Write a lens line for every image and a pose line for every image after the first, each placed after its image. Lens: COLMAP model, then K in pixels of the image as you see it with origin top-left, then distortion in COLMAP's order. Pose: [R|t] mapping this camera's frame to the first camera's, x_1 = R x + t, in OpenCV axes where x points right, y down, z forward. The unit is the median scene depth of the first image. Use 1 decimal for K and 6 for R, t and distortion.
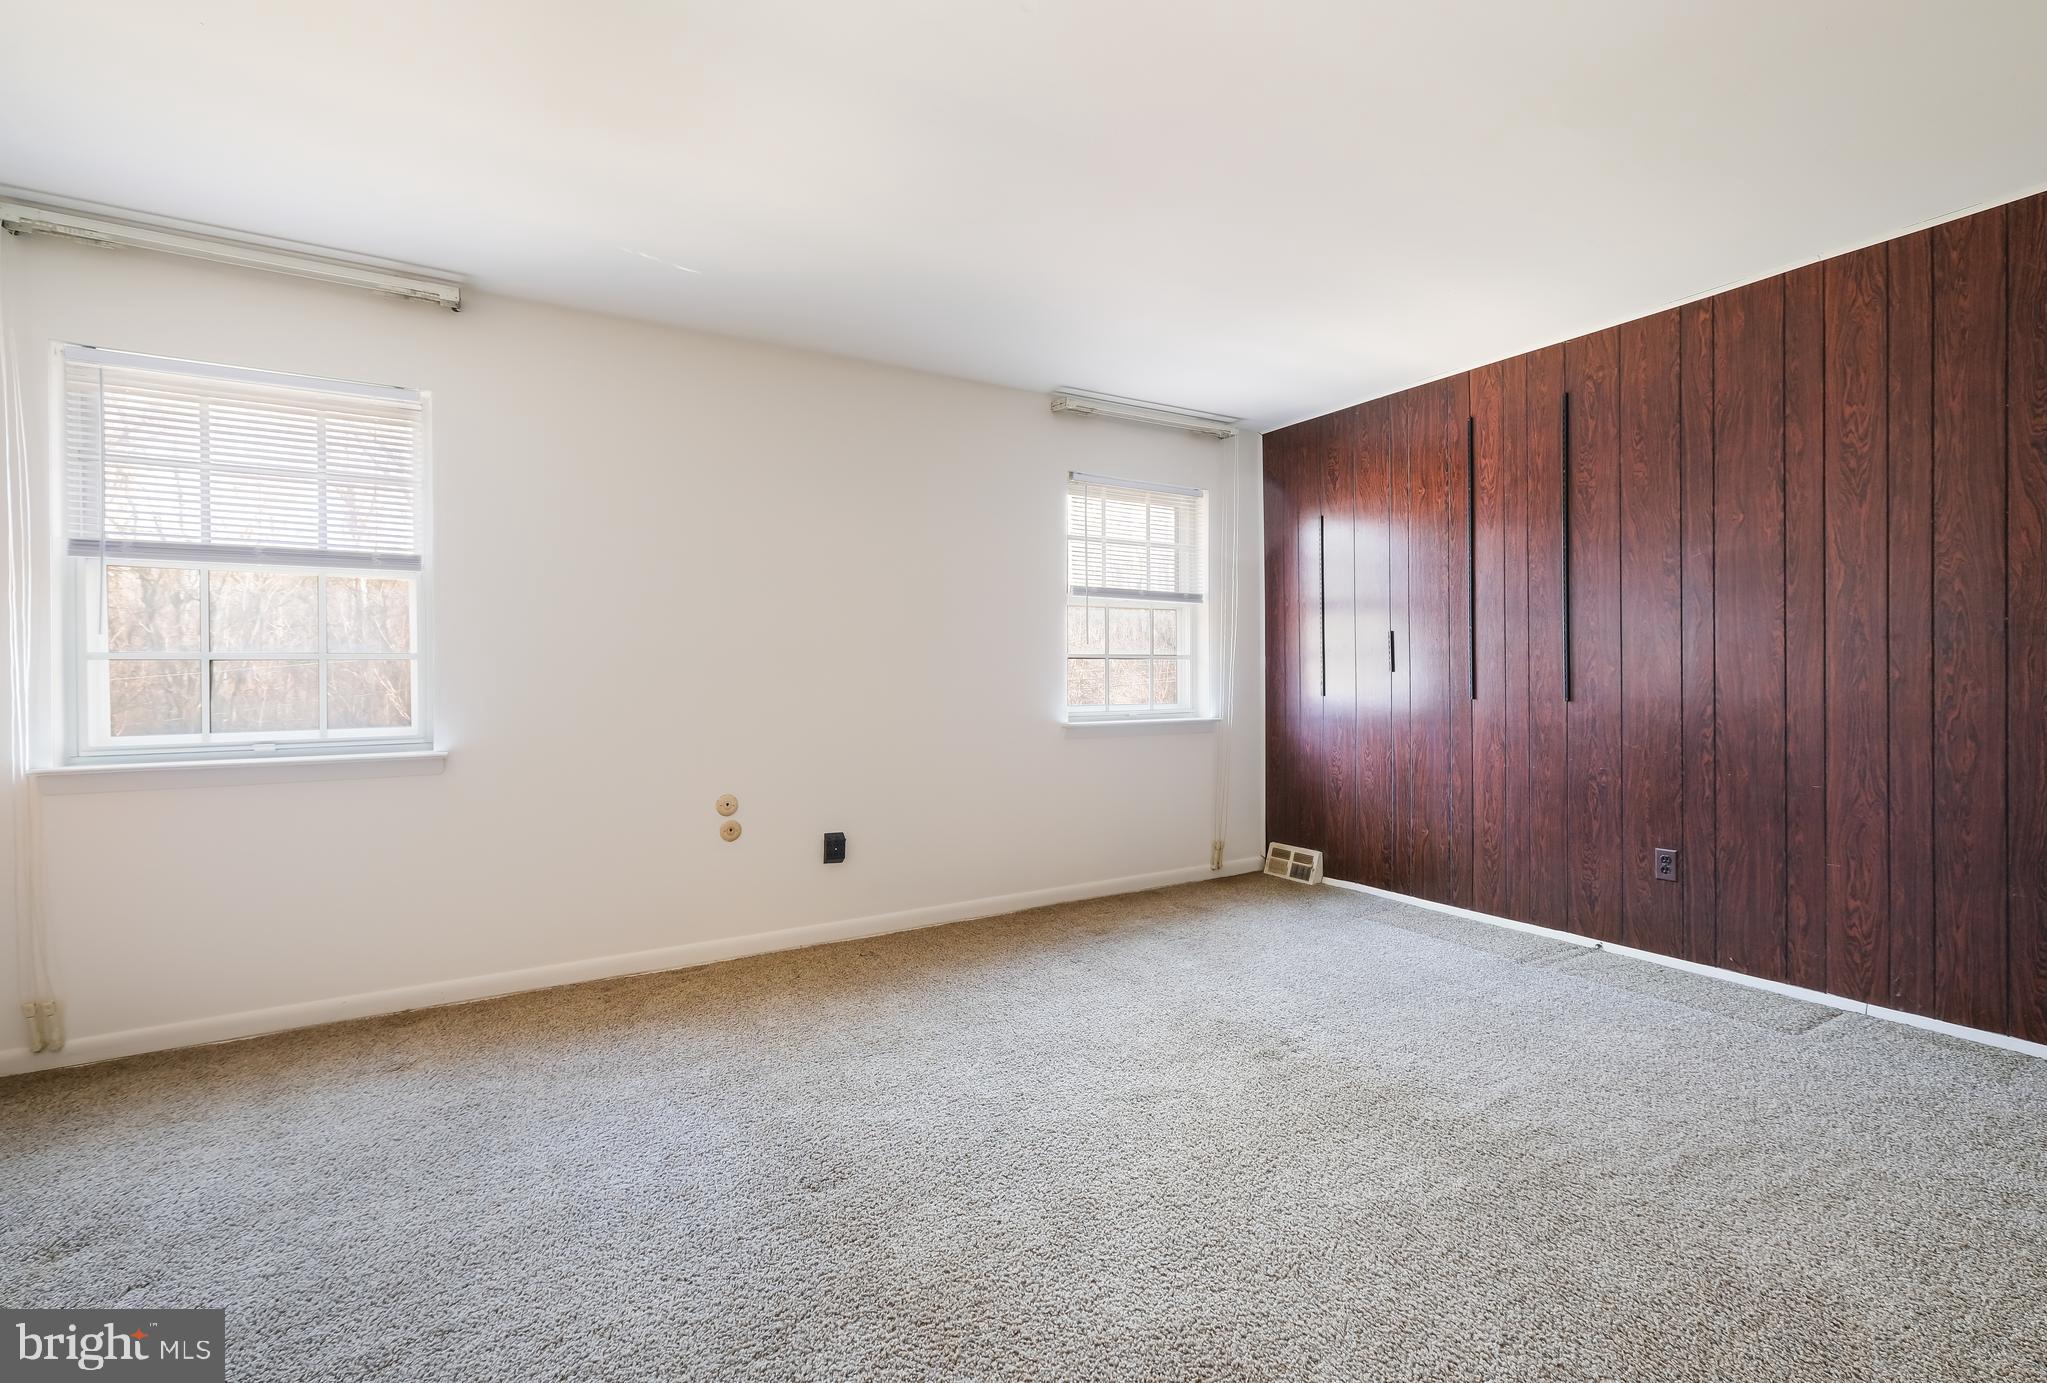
lens RADIAL K [[910.0, 0, 1023.5], [0, 910.0, 691.5], [0, 0, 1]] dist [0.000668, 0.000068]
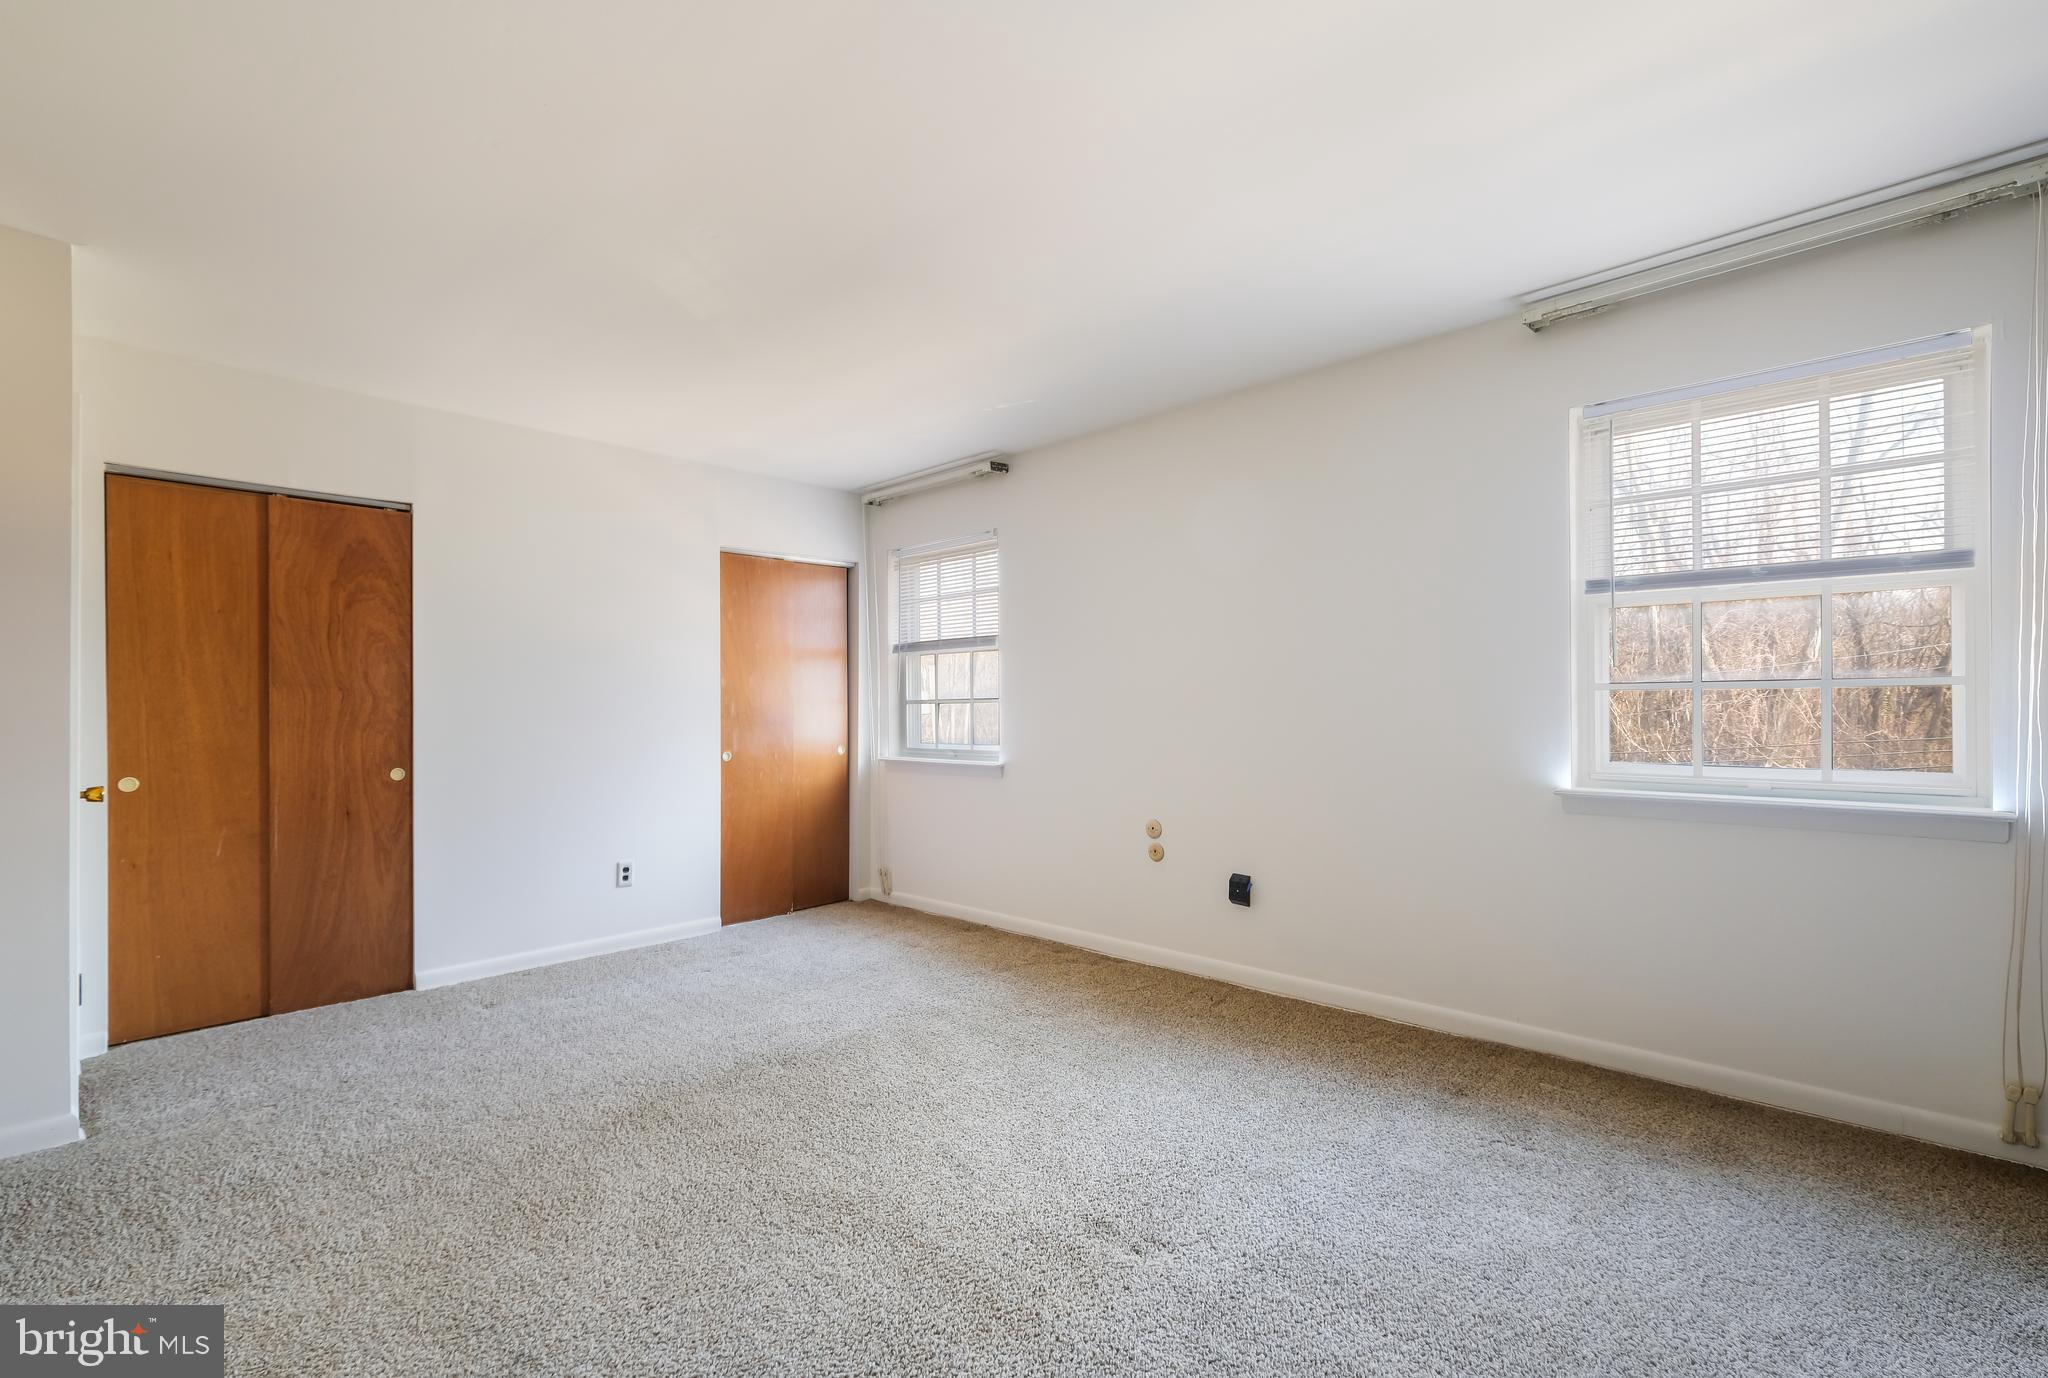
lens RADIAL K [[905.4, 0, 1022.9], [0, 905.4, 723.6], [0, 0, 1]] dist [0.000625, -0.000033]
pose [[0.262240, 0.018389, -0.964827, 0.782704], [-0.017313, 0.999747, 0.014349, -0.020737], [0.964847, 0.012942, 0.262492, 0.597812]]
